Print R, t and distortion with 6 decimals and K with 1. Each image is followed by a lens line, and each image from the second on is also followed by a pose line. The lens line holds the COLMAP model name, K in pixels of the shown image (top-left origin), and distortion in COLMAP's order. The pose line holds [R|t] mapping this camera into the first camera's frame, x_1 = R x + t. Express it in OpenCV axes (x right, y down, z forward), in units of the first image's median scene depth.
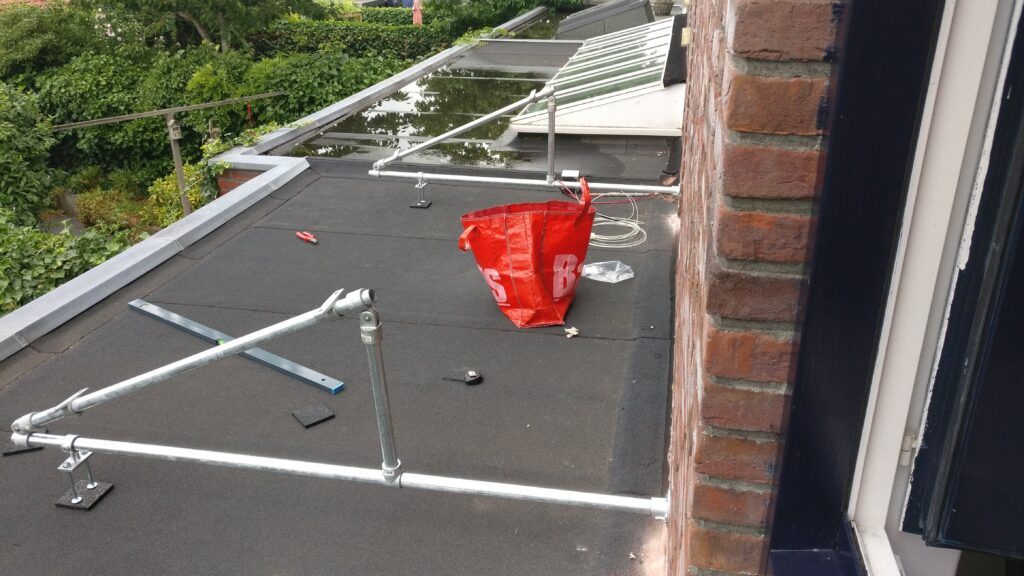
lens RADIAL K [[843.0, 0, 517.0], [0, 843.0, 282.7], [0, 0, 1]] dist [0.007218, 0.052469]
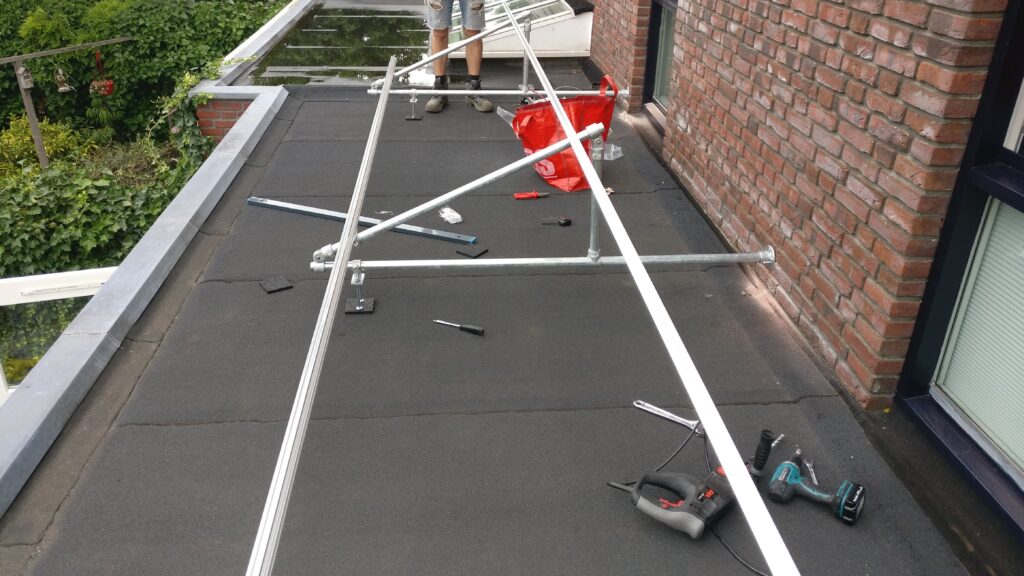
lens RADIAL K [[843.0, 0, 507.1], [0, 843.0, 291.0], [0, 0, 1]] dist [0.007218, 0.052469]
pose [[0.965001, -0.099574, 0.242606, -0.247134], [0.083240, 0.993574, 0.076699, 0.057013], [-0.248684, -0.053820, 0.967088, -0.159855]]
